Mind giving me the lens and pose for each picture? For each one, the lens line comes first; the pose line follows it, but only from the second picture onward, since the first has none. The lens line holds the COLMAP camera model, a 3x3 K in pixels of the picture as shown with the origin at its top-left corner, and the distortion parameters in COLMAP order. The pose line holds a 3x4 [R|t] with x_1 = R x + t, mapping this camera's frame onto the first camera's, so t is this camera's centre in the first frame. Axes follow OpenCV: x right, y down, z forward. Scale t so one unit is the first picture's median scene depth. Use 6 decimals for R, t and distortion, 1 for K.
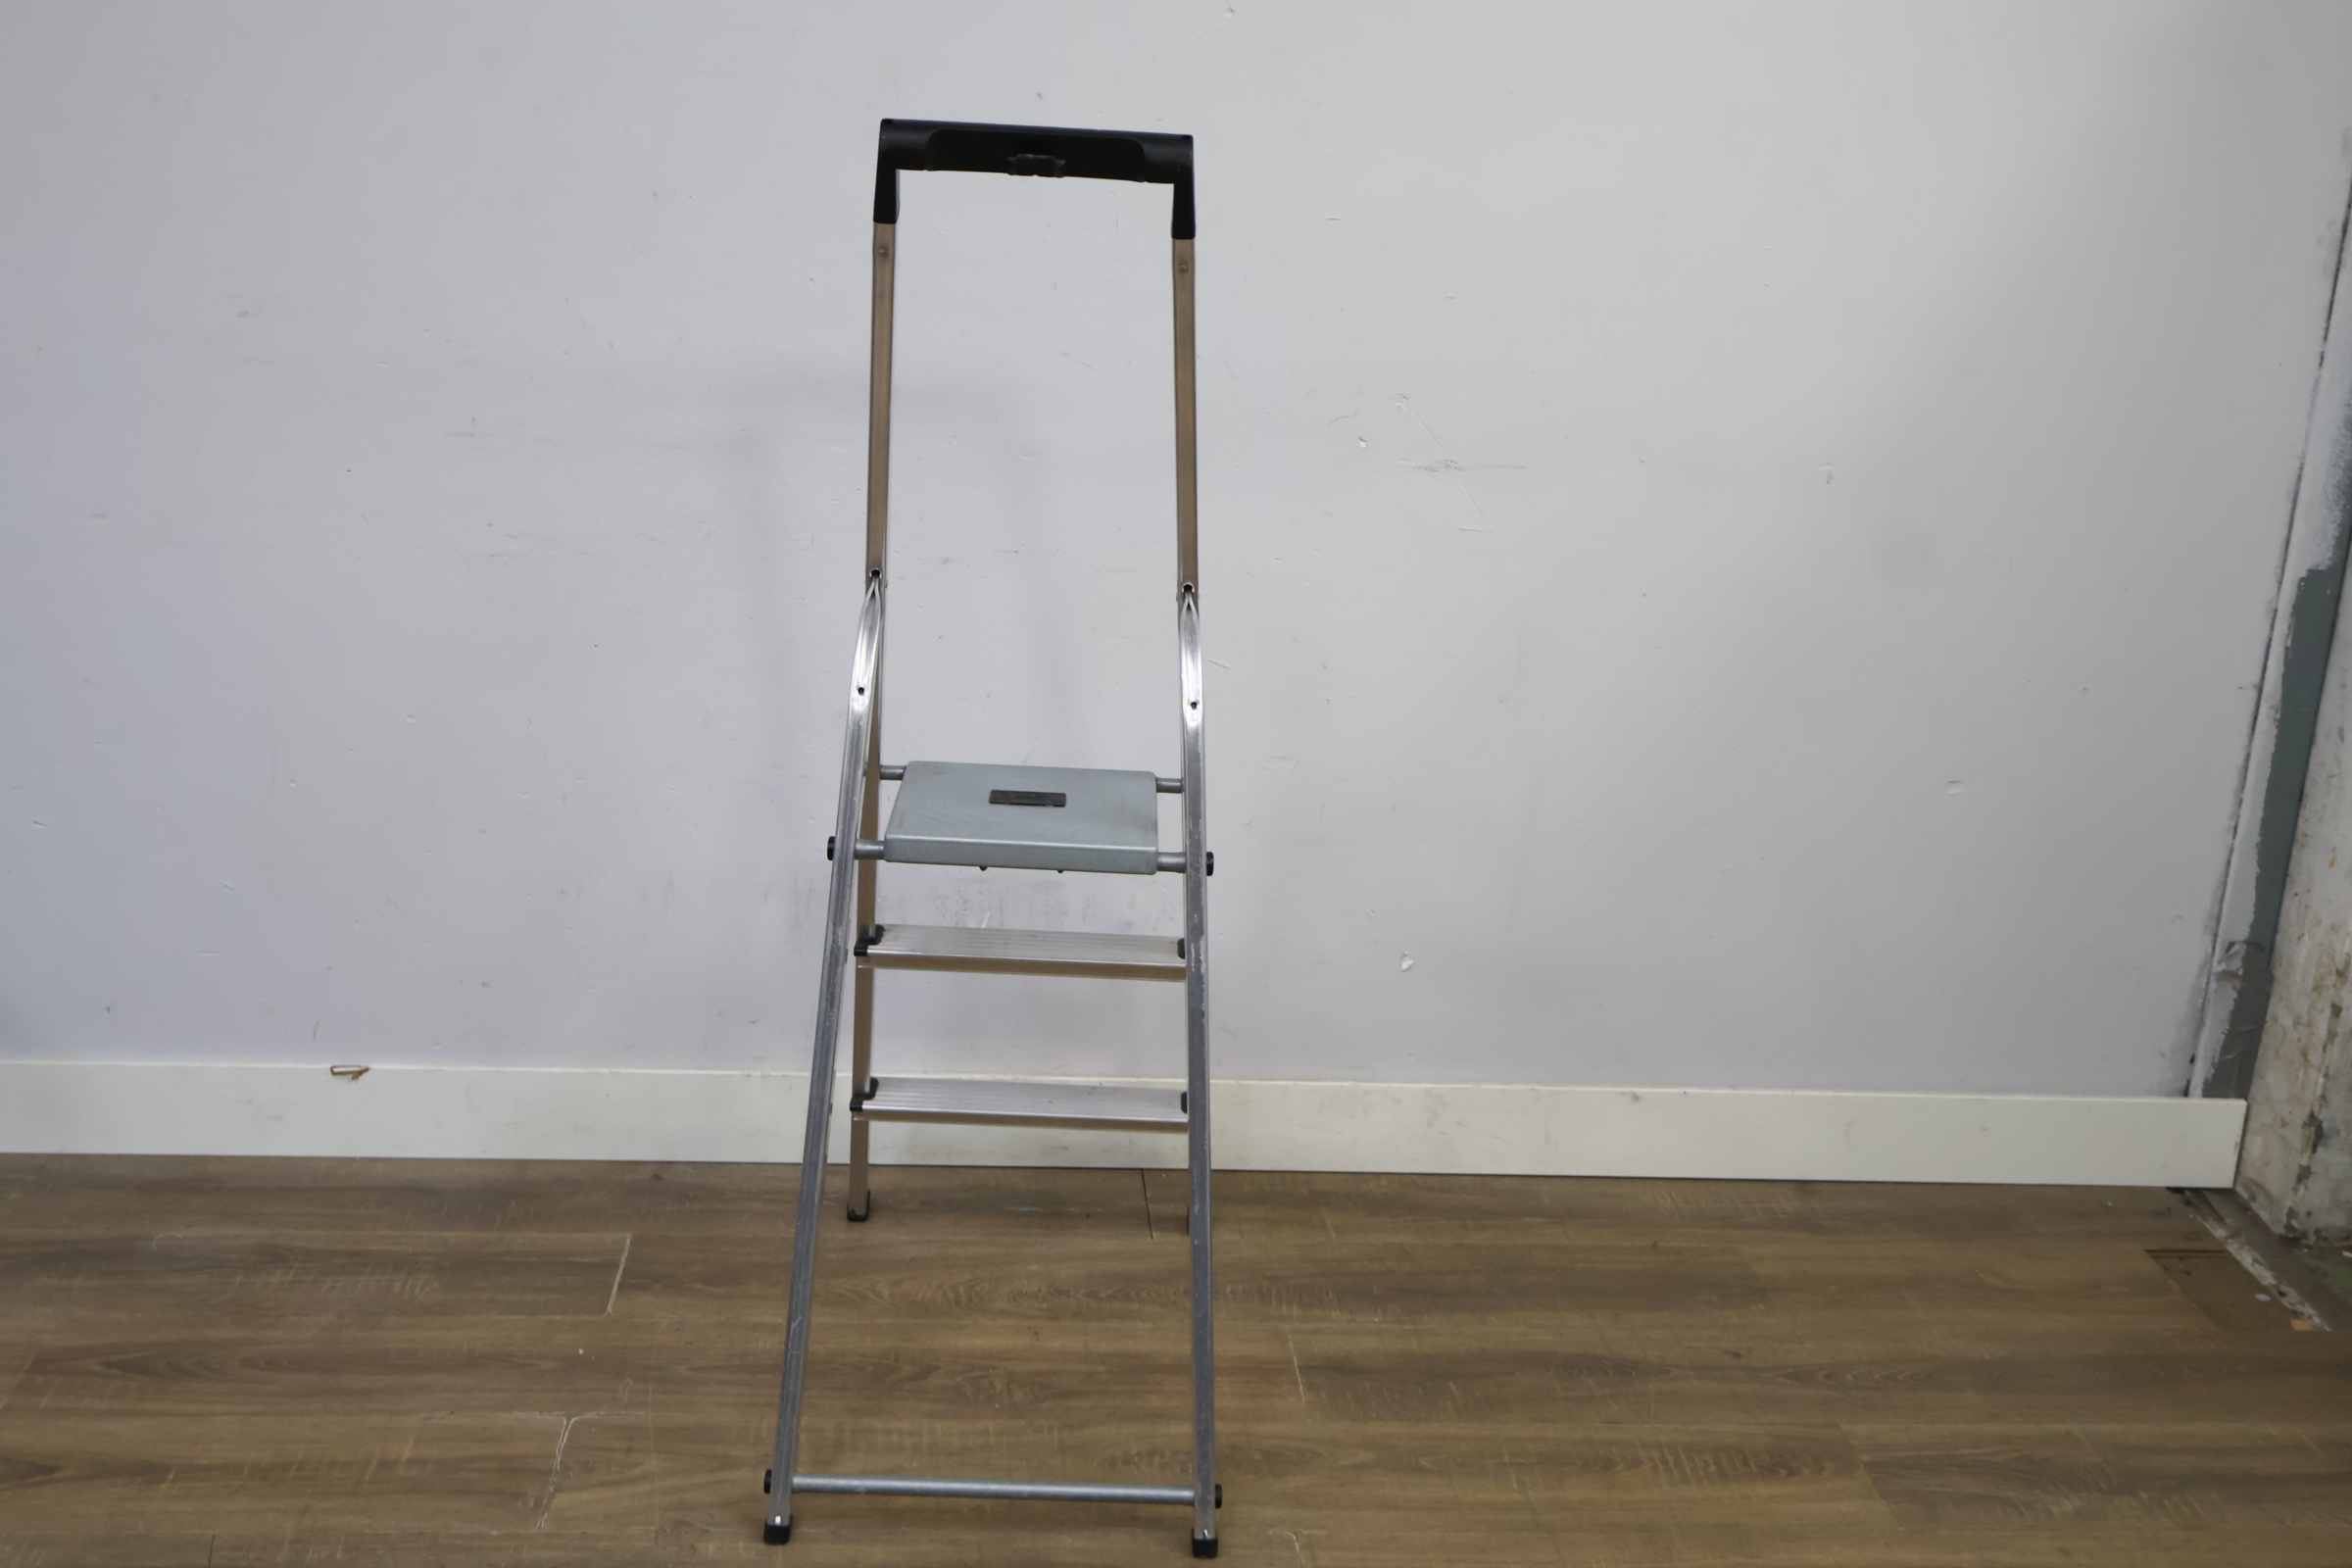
lens RADIAL K [[2547.1, 0, 1173.2], [0, 2547.1, 788.6], [0, 0, 1]] dist [0.001863, 0.000000]
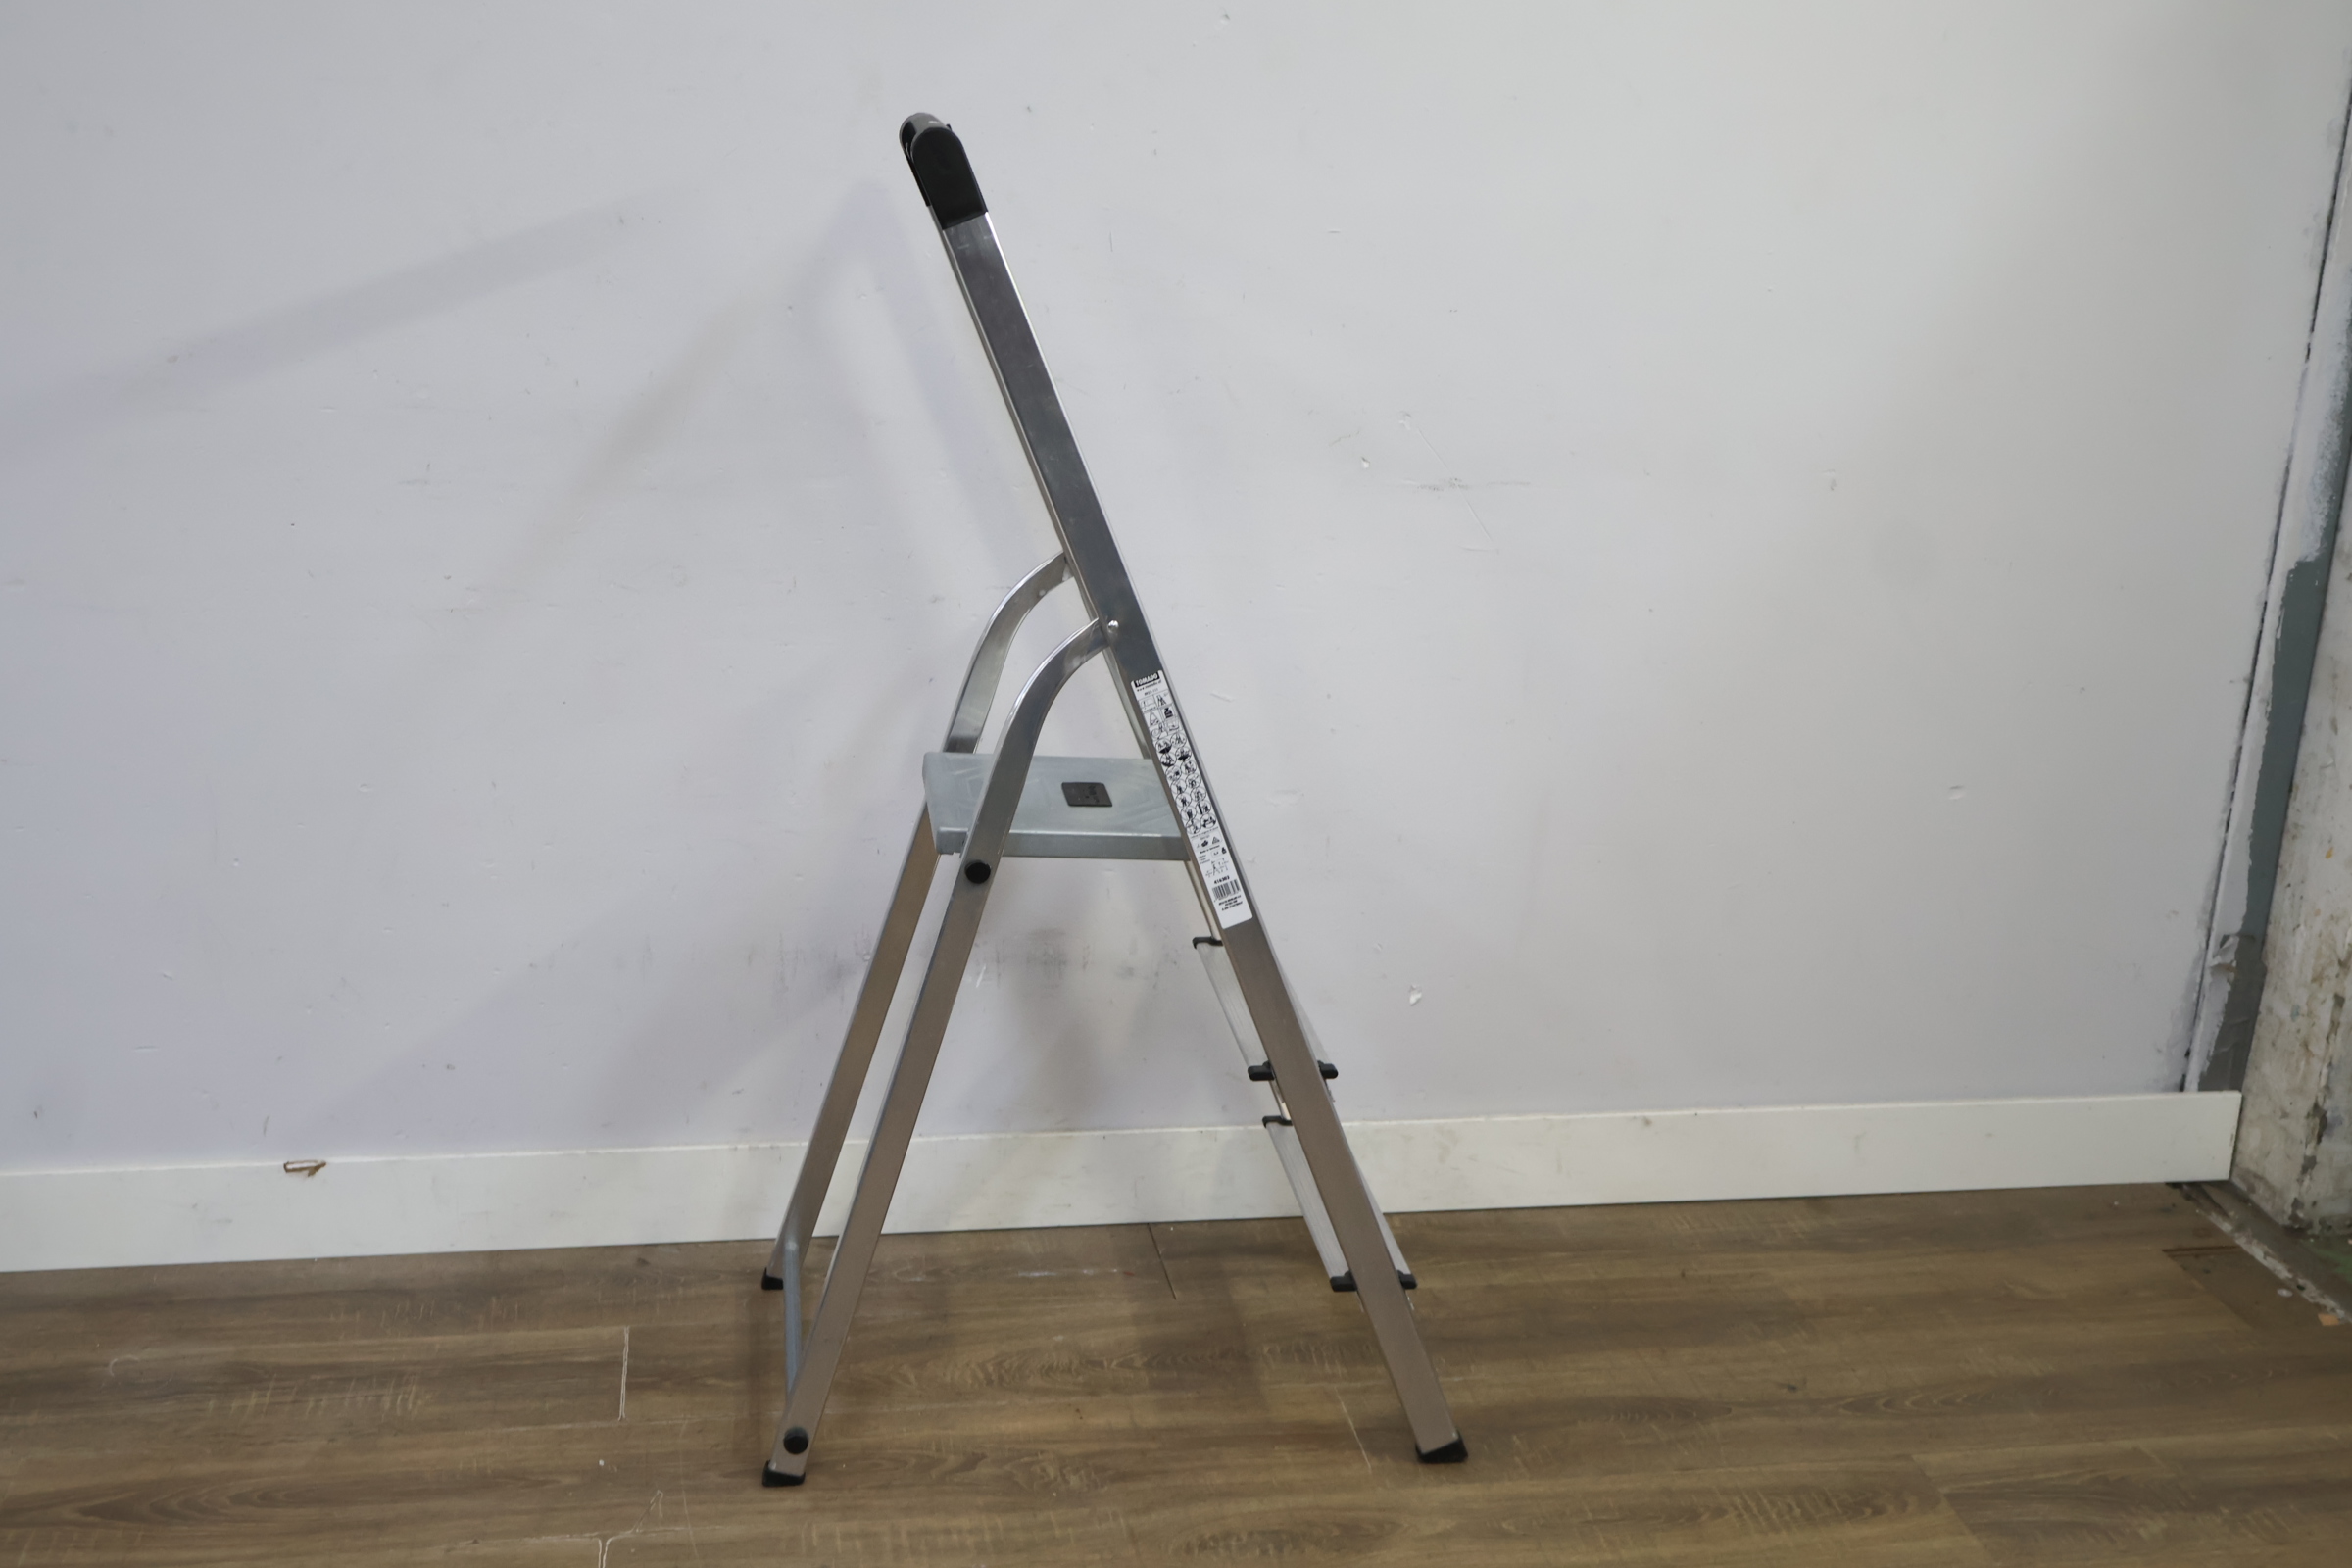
lens RADIAL K [[2547.1, 0, 1168.4], [0, 2547.1, 783.9], [0, 0, 1]] dist [0.001863, 0.000000]
pose [[0.995192, -0.039672, 0.089552, -0.093196], [0.039350, 0.999211, 0.005366, -0.023084], [-0.089694, -0.001817, 0.995968, 0.048322]]
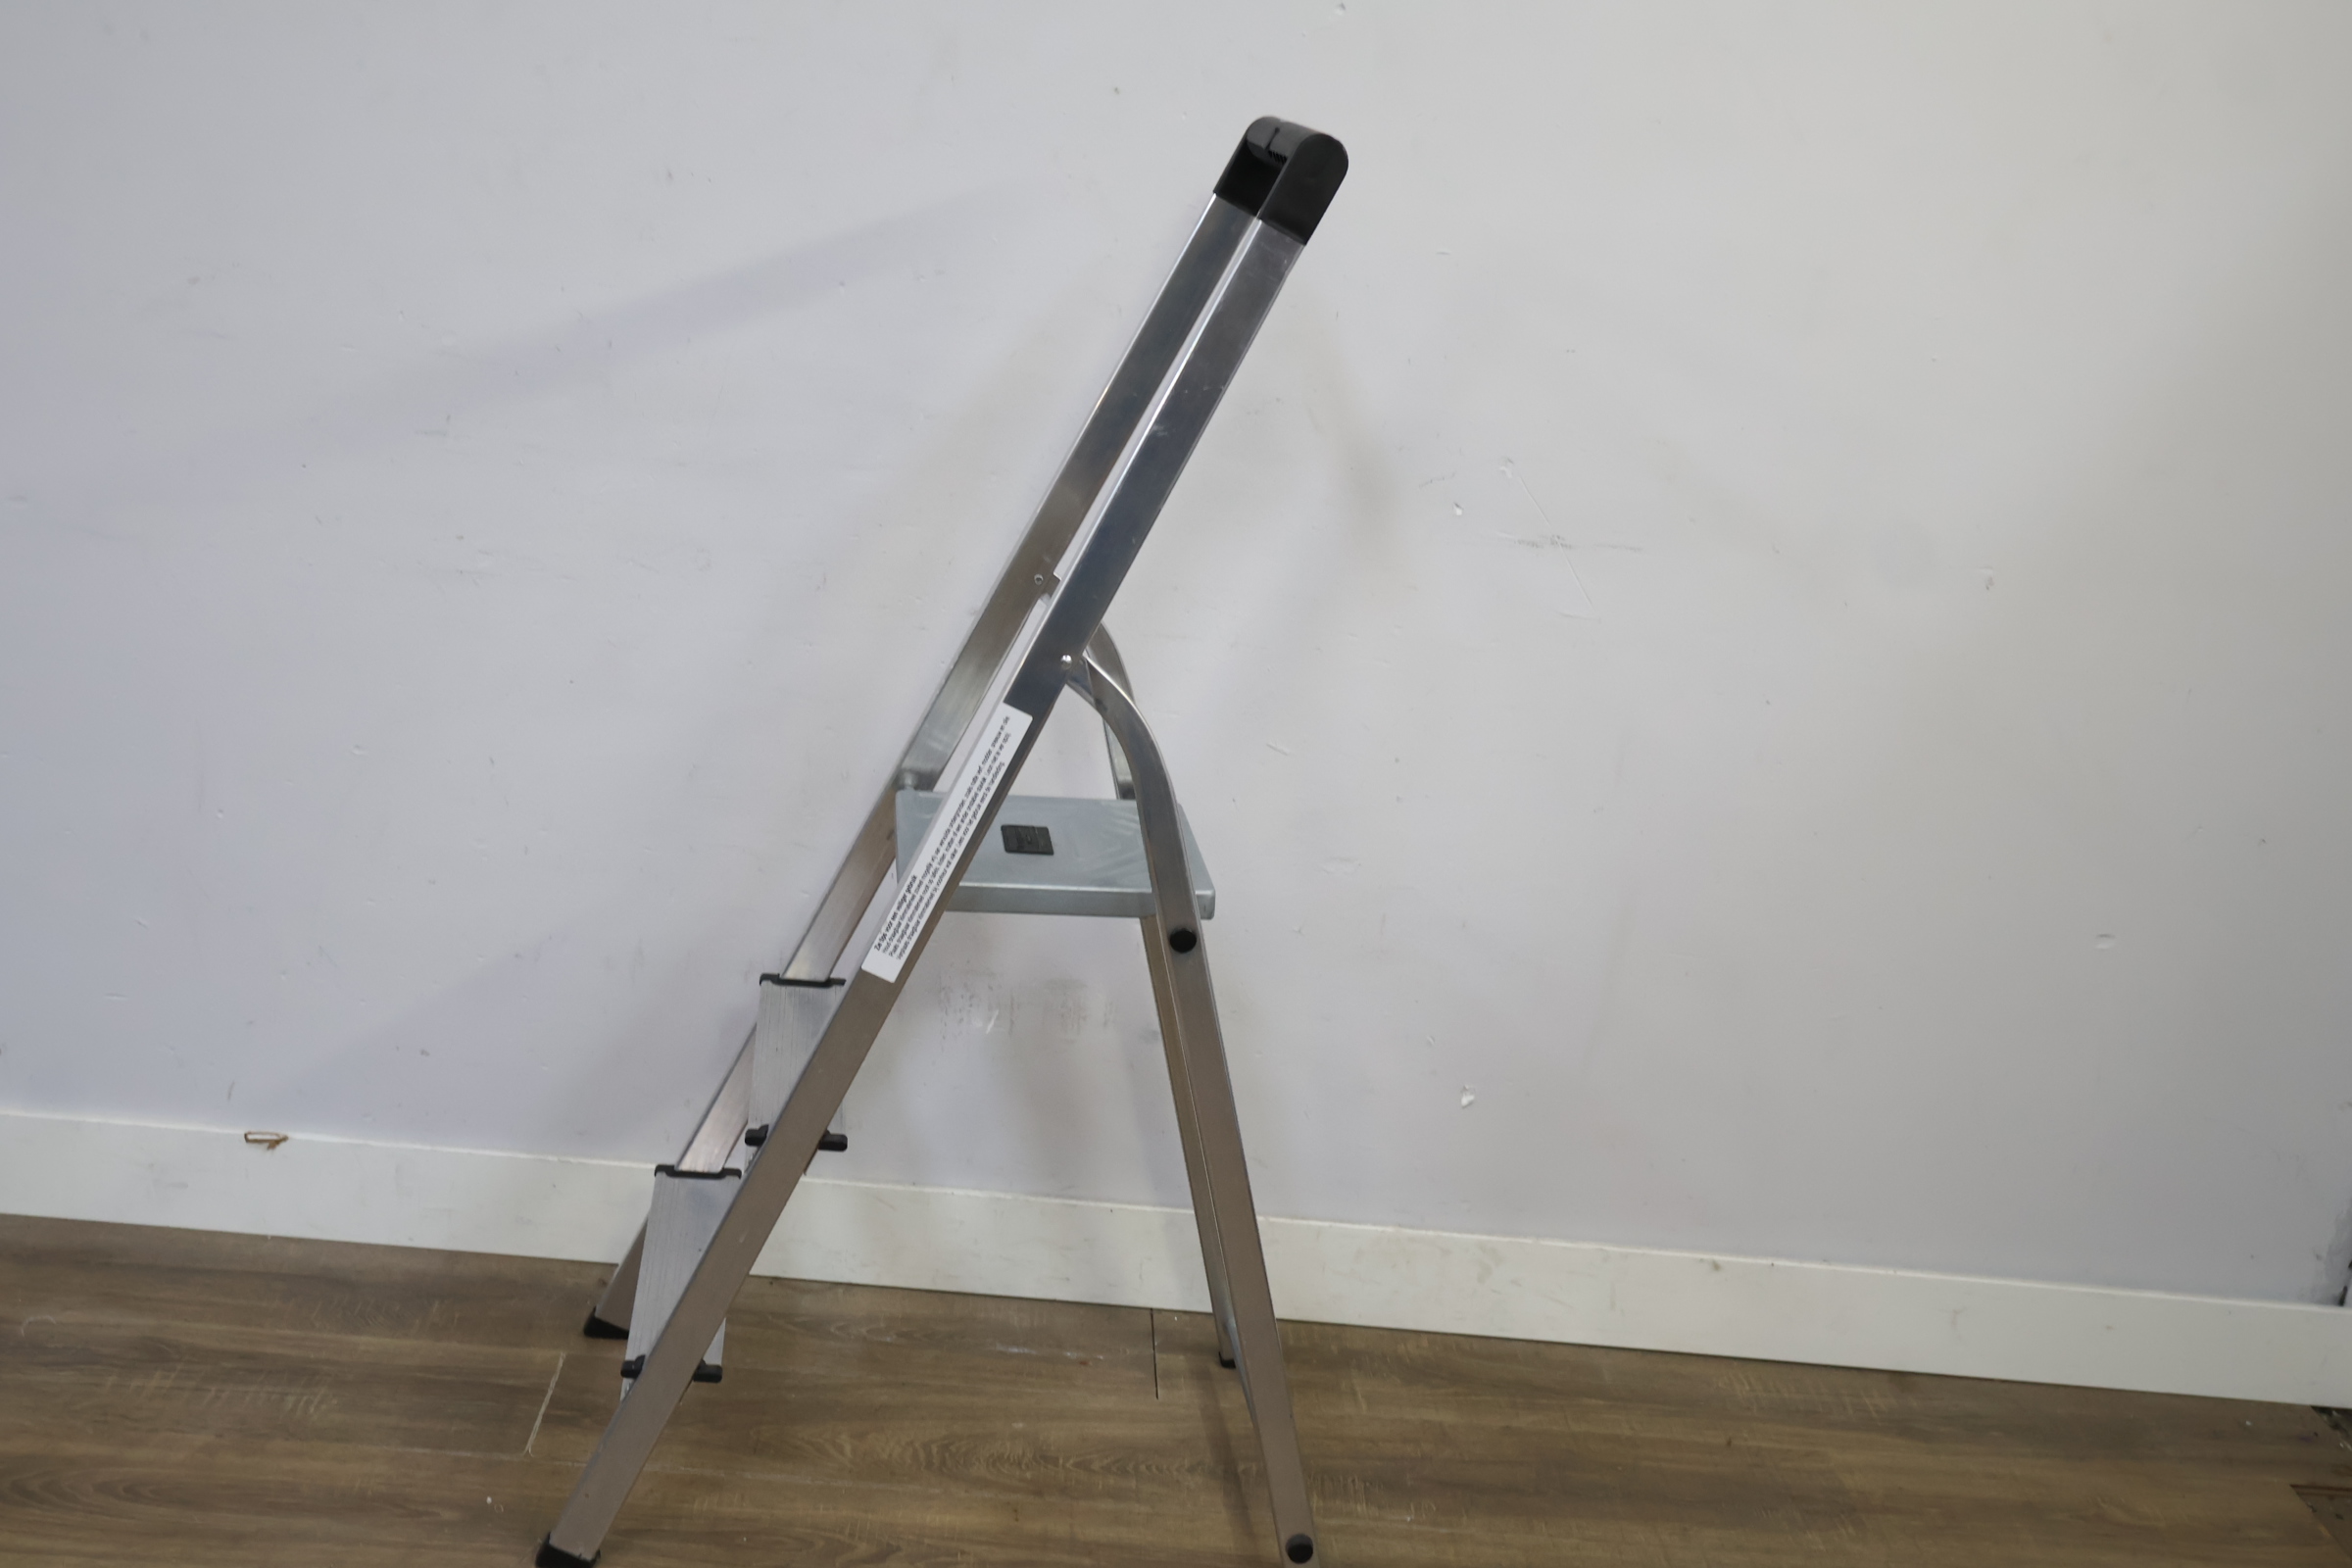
lens RADIAL K [[2547.1, 0, 1175.7], [0, 2547.1, 777.0], [0, 0, 1]] dist [0.001863, 0.000000]
pose [[0.997564, 0.067648, -0.017034, -0.001498], [-0.067778, 0.997675, -0.007151, -0.031830], [0.016510, 0.008288, 0.999829, 0.127531]]
